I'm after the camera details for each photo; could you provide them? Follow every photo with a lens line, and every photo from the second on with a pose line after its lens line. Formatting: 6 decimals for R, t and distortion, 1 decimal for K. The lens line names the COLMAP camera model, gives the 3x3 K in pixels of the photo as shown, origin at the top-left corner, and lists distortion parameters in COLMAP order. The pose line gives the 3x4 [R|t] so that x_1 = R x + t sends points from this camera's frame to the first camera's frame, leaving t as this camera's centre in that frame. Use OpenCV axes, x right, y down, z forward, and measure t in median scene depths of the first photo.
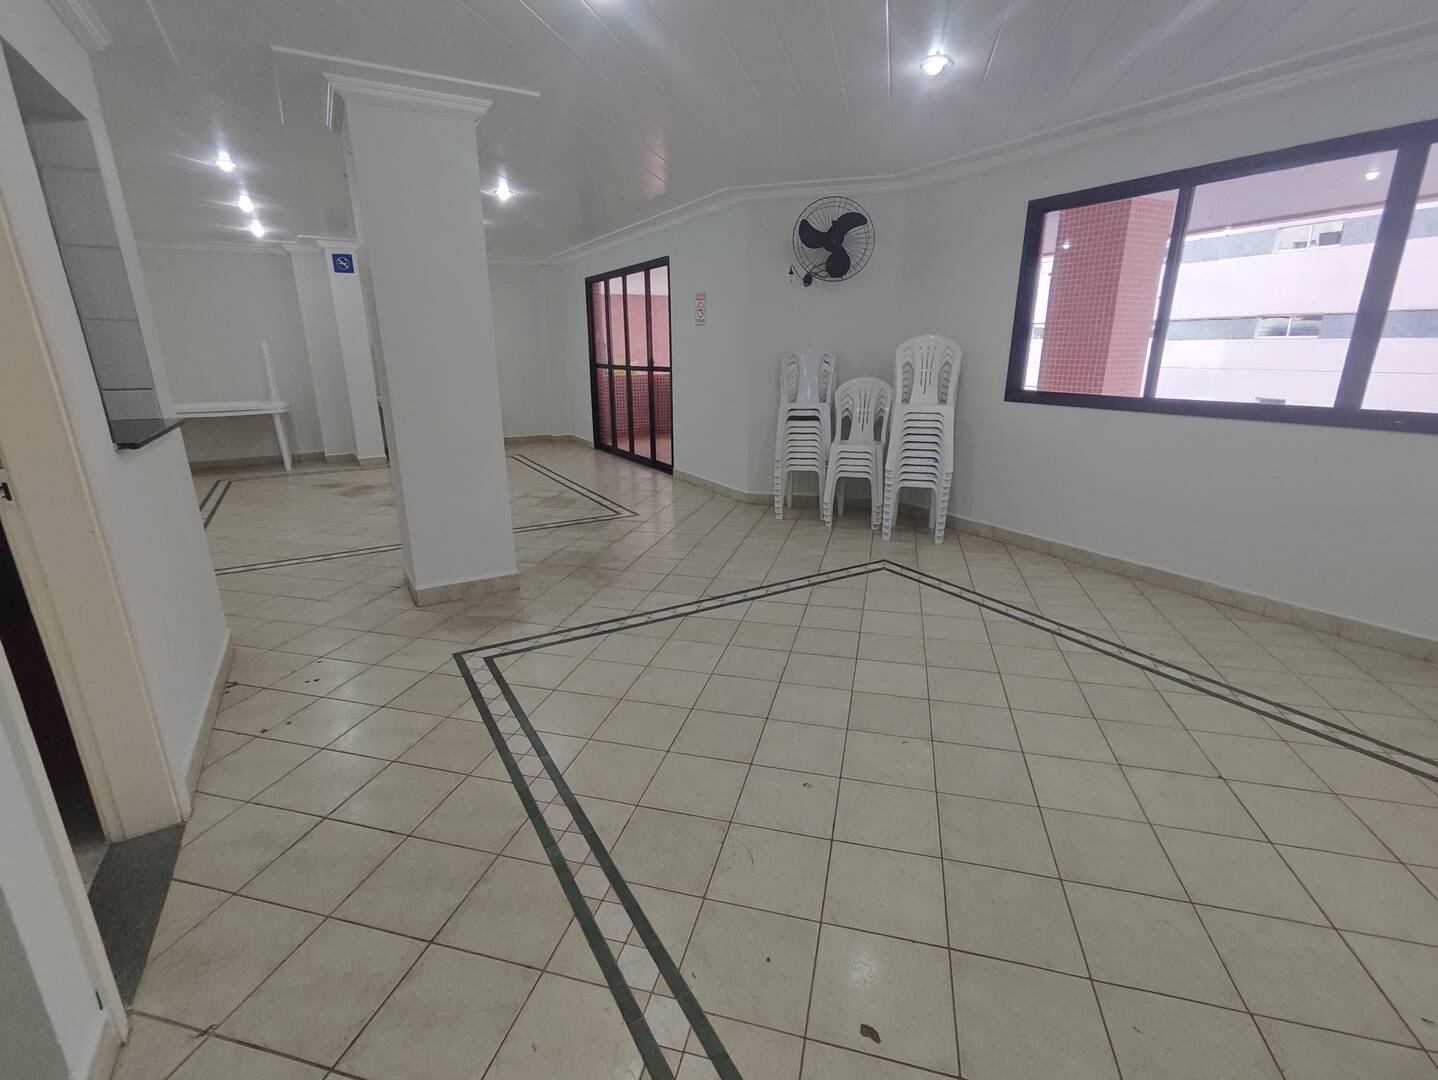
lens RADIAL K [[657.4, 0, 710.9], [0, 657.4, 548.3], [0, 0, 1]] dist [-0.005274, -0.000151]
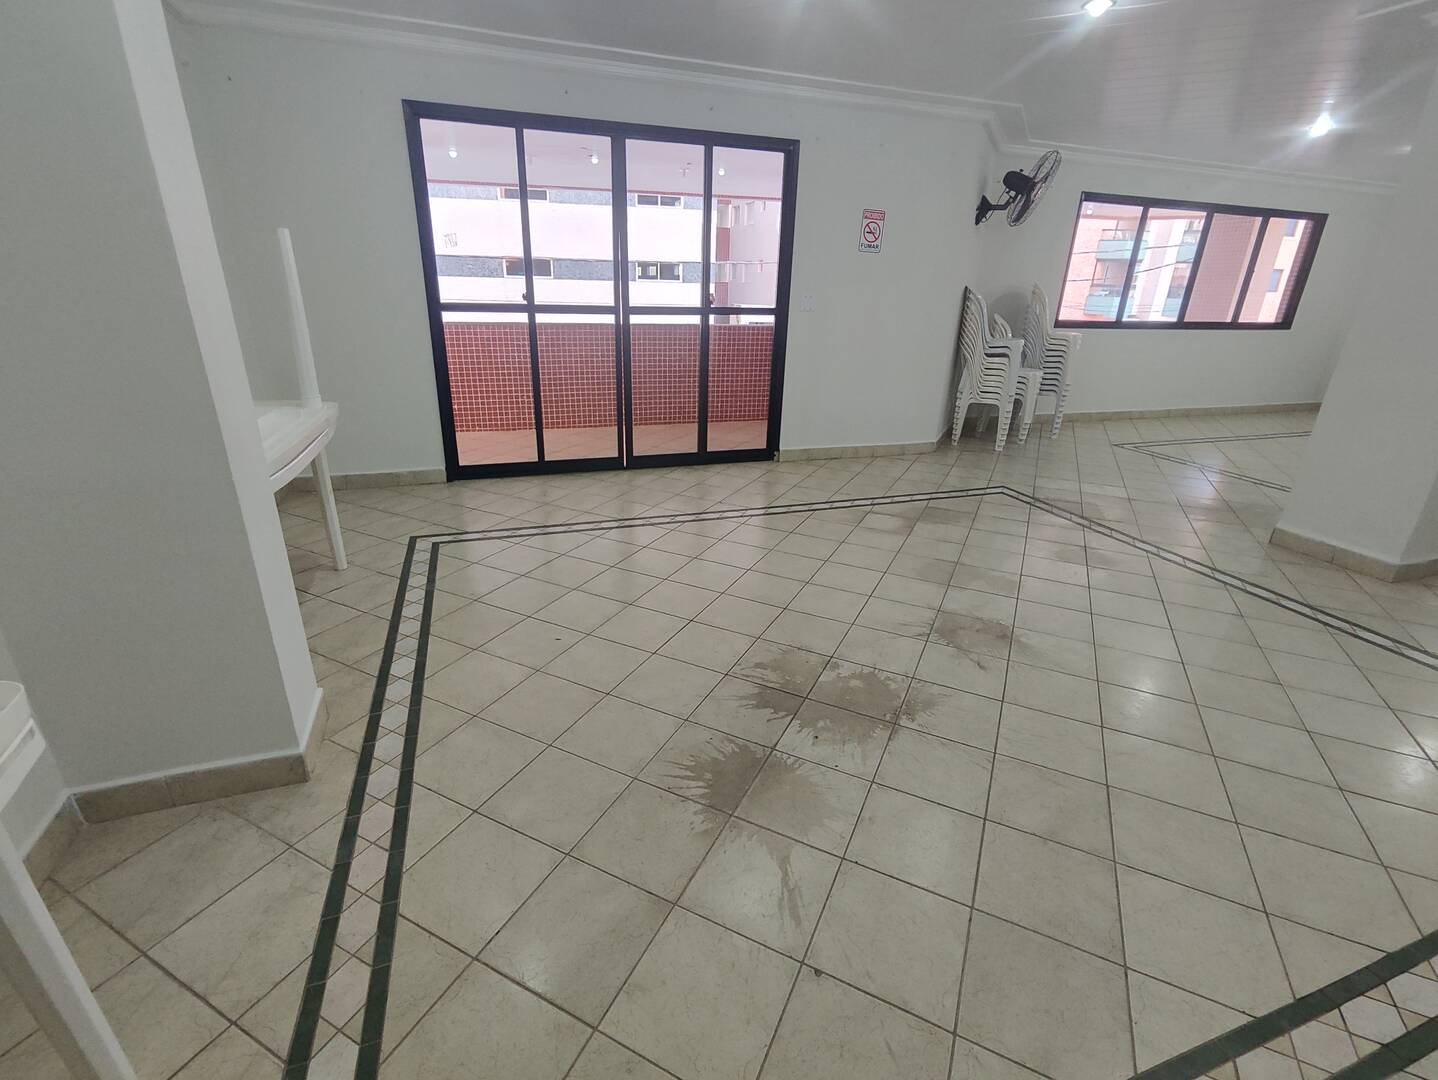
lens RADIAL K [[657.4, 0, 711.3], [0, 657.4, 541.6], [0, 0, 1]] dist [-0.005274, -0.000151]
pose [[0.202301, -0.345639, 0.916301, -0.741554], [0.257423, 0.921513, 0.290771, -0.251254], [-0.944885, 0.177053, 0.275399, 0.861085]]
